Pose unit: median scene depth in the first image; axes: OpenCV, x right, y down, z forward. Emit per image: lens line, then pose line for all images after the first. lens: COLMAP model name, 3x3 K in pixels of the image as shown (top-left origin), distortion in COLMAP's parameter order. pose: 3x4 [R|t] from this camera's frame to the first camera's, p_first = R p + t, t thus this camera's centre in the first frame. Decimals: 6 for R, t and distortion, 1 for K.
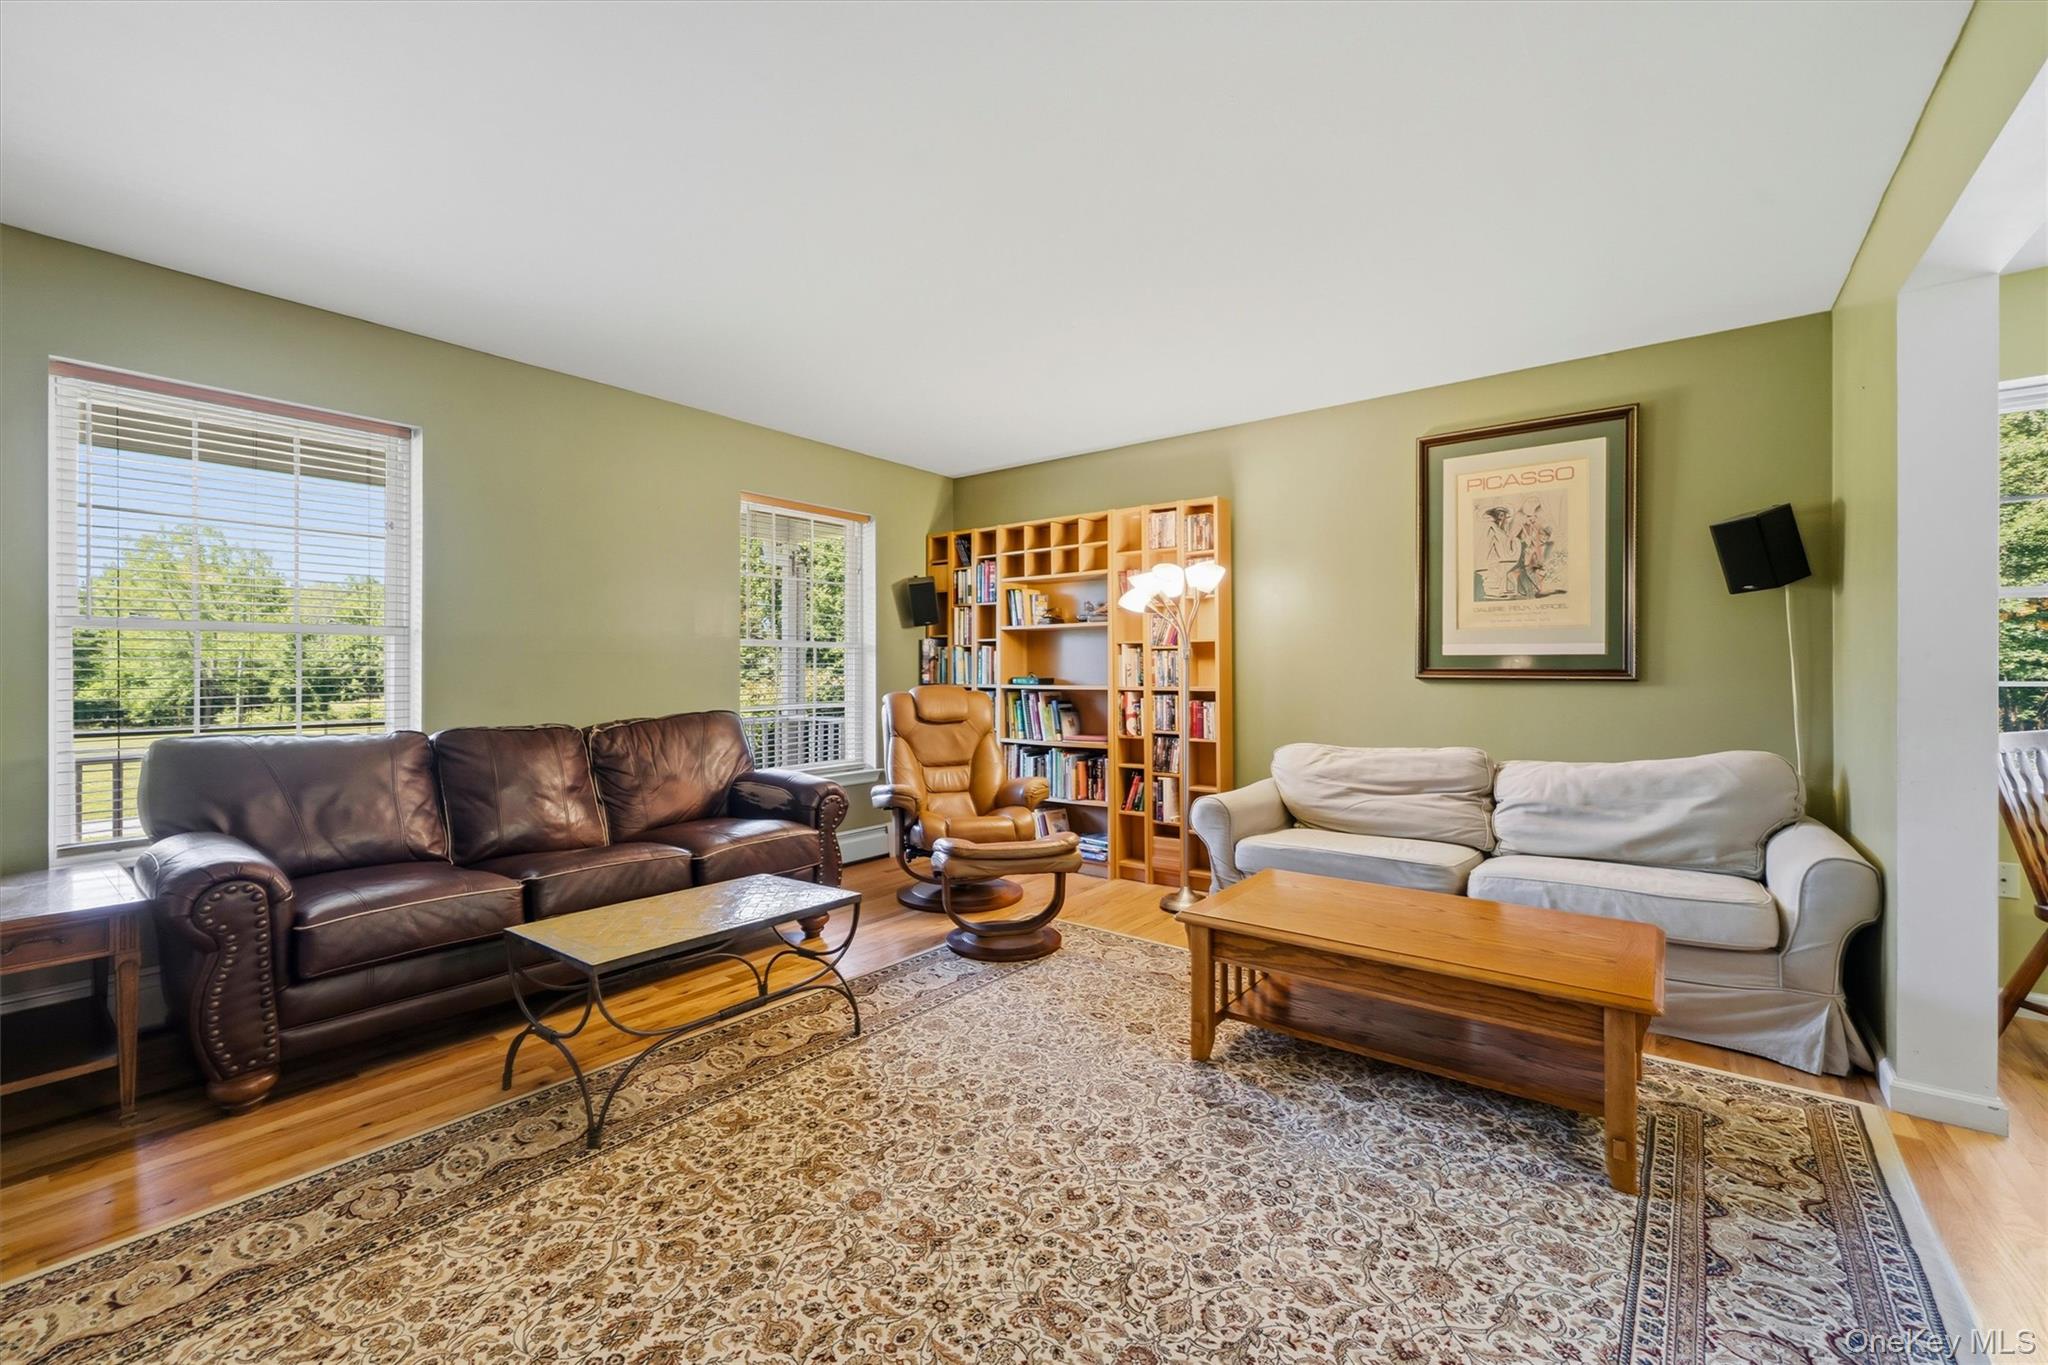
lens RADIAL K [[830.8, 0, 1021.6], [0, 830.8, 672.2], [0, 0, 1]] dist [0.001181, -0.000107]
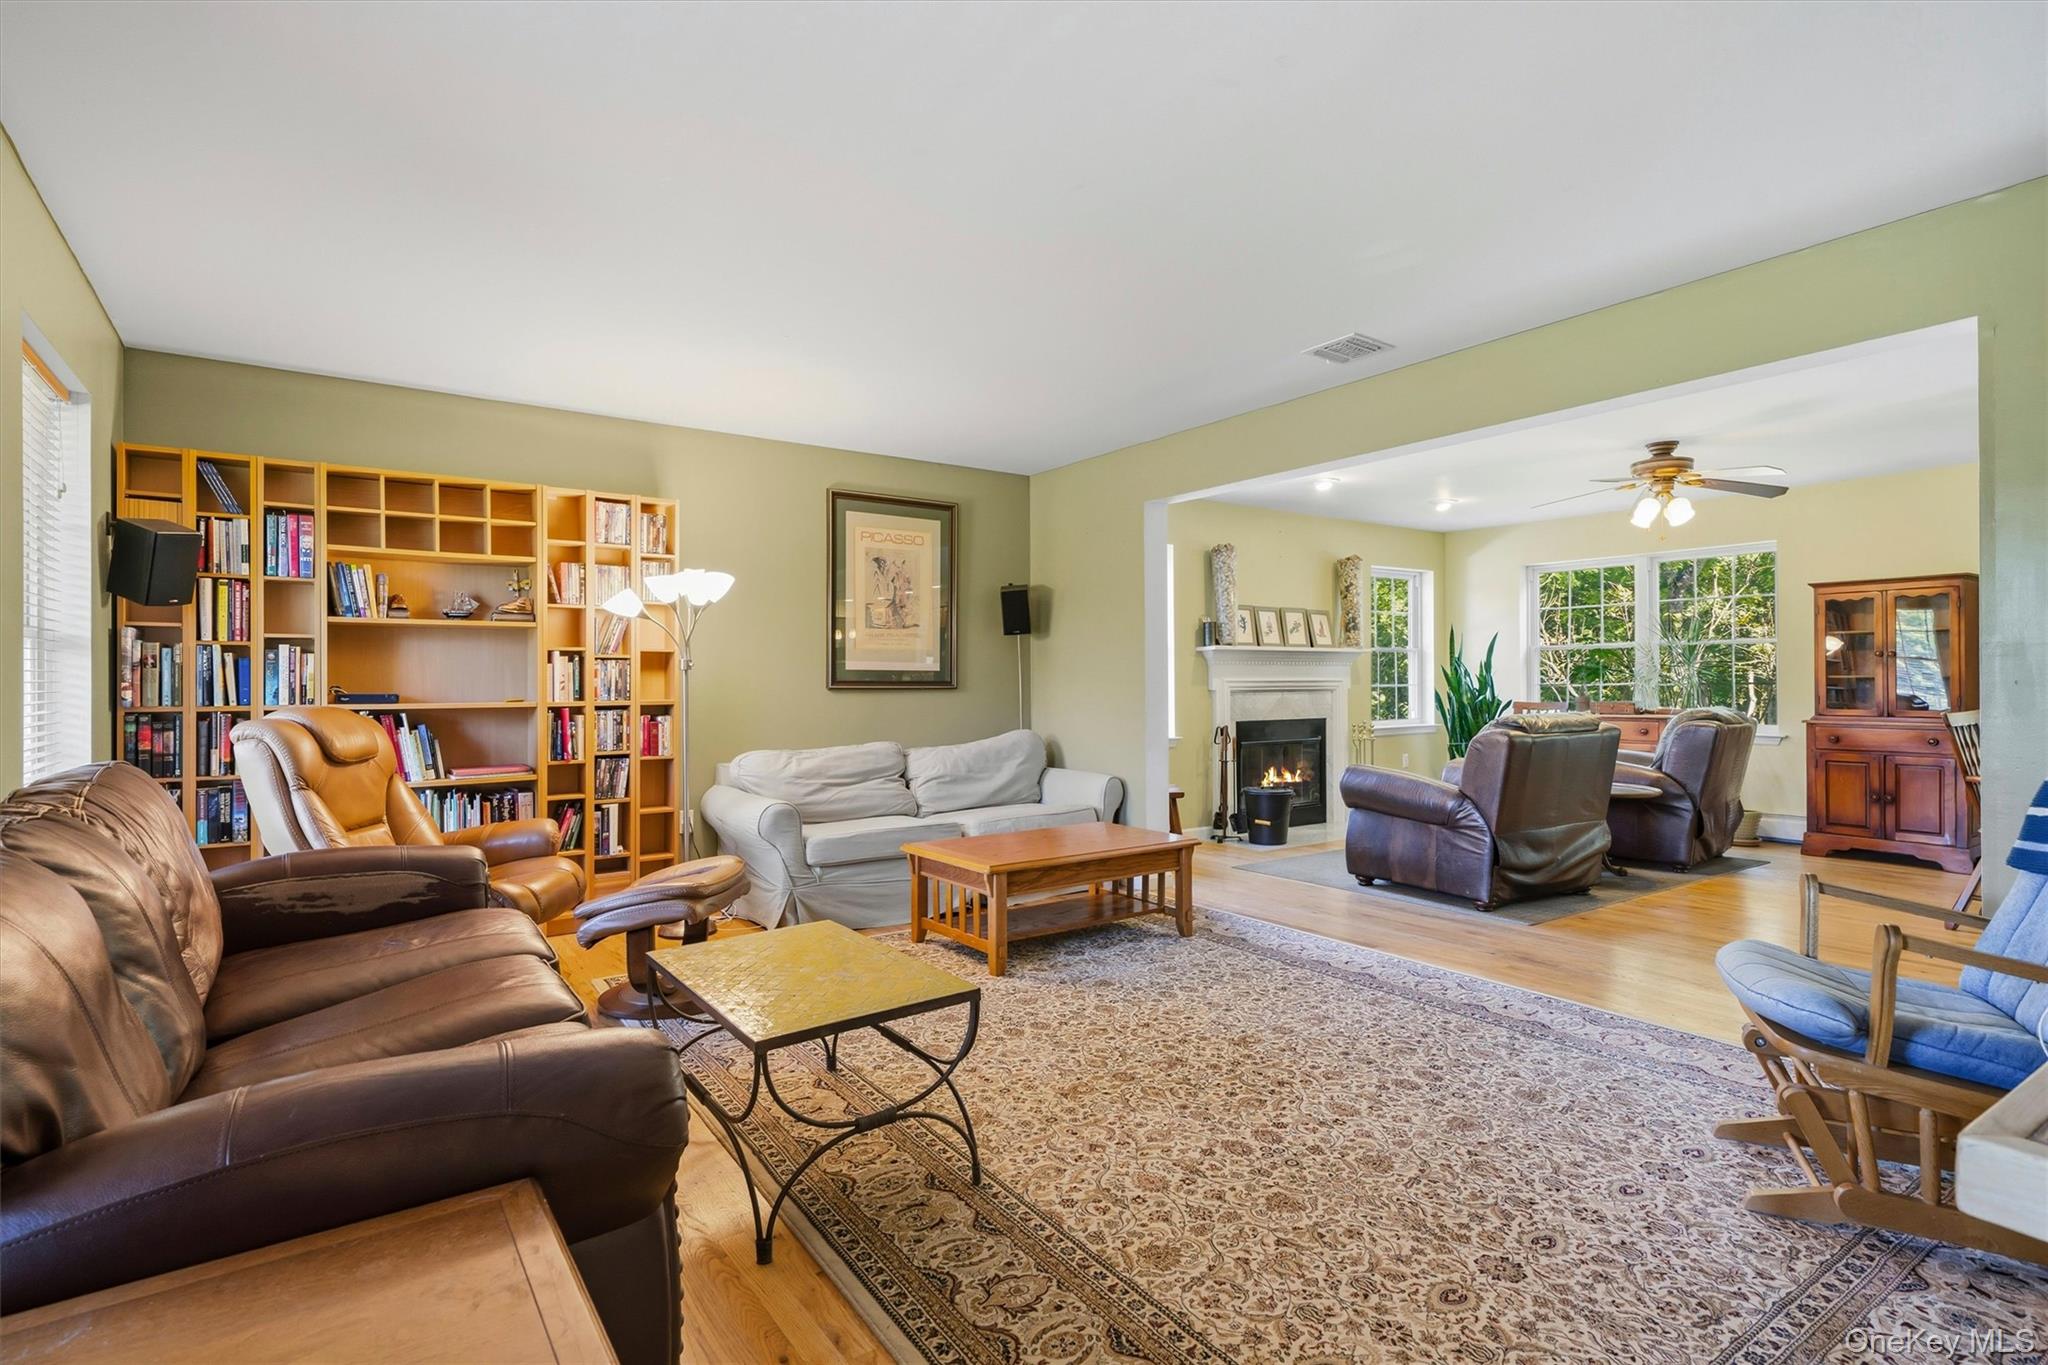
lens RADIAL K [[995.5, 0, 1017.4], [0, 995.5, 683.4], [0, 0, 1]] dist [0.001577, 0.001295]
pose [[0.297067, -0.000770, 0.954856, -0.889559], [0.005262, 0.999986, -0.000831, 0.002418], [-0.954842, 0.005272, 0.297067, 0.345798]]
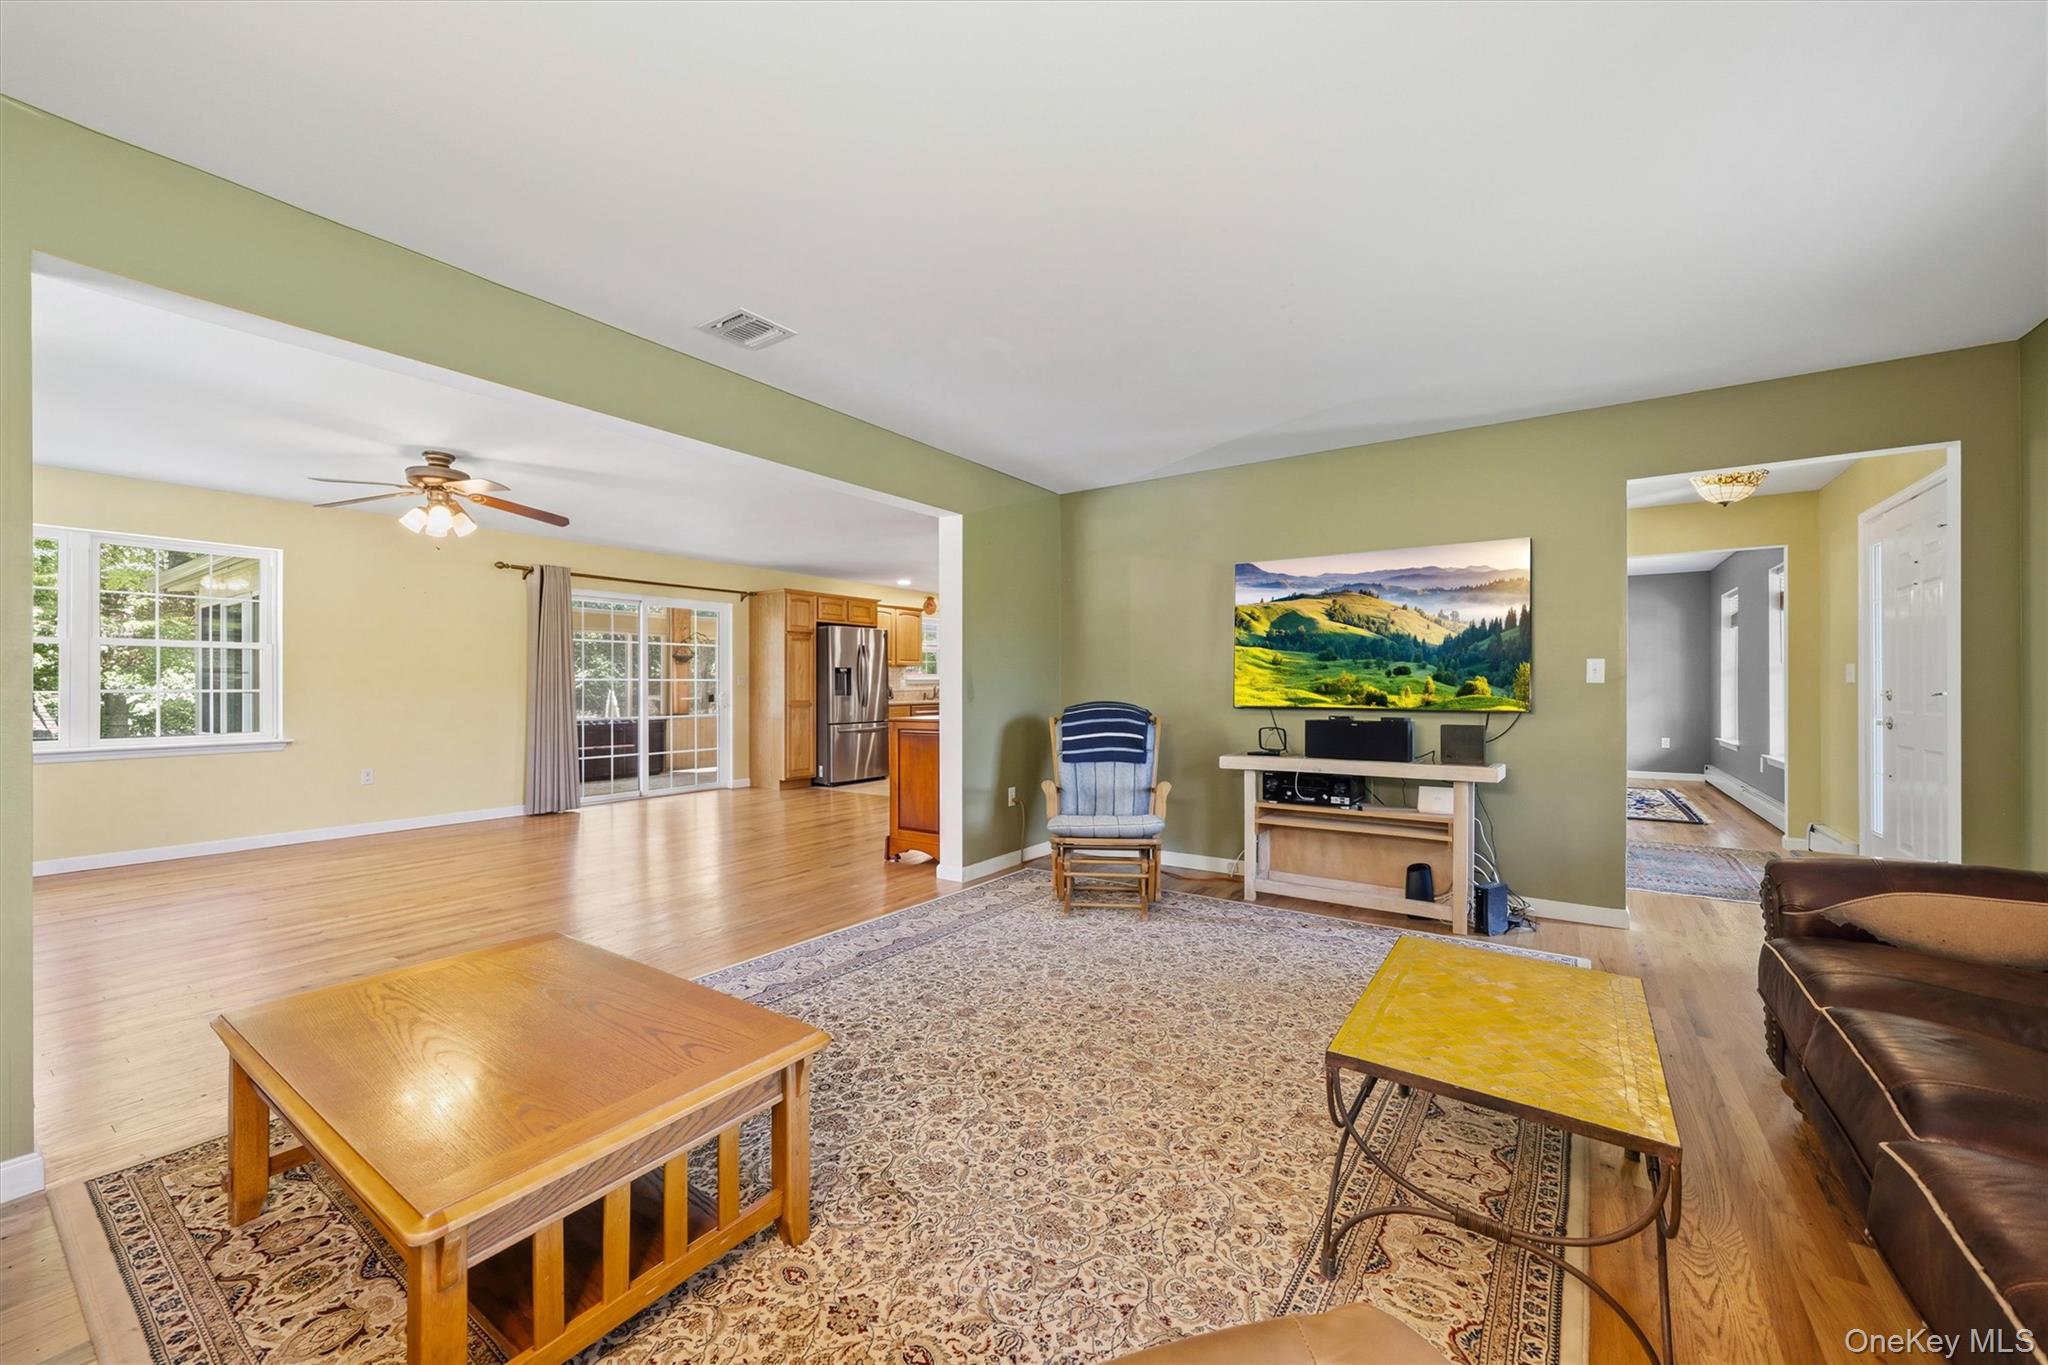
lens RADIAL K [[790.1, 0, 1025.1], [0, 790.1, 685.1], [0, 0, 1]] dist [0.001720, 0.000045]
pose [[-0.997971, -0.001379, -0.063647, 0.046414], [-0.001463, 0.999998, 0.001281, 0.000335], [0.063646, 0.001372, -0.997972, 1.159256]]
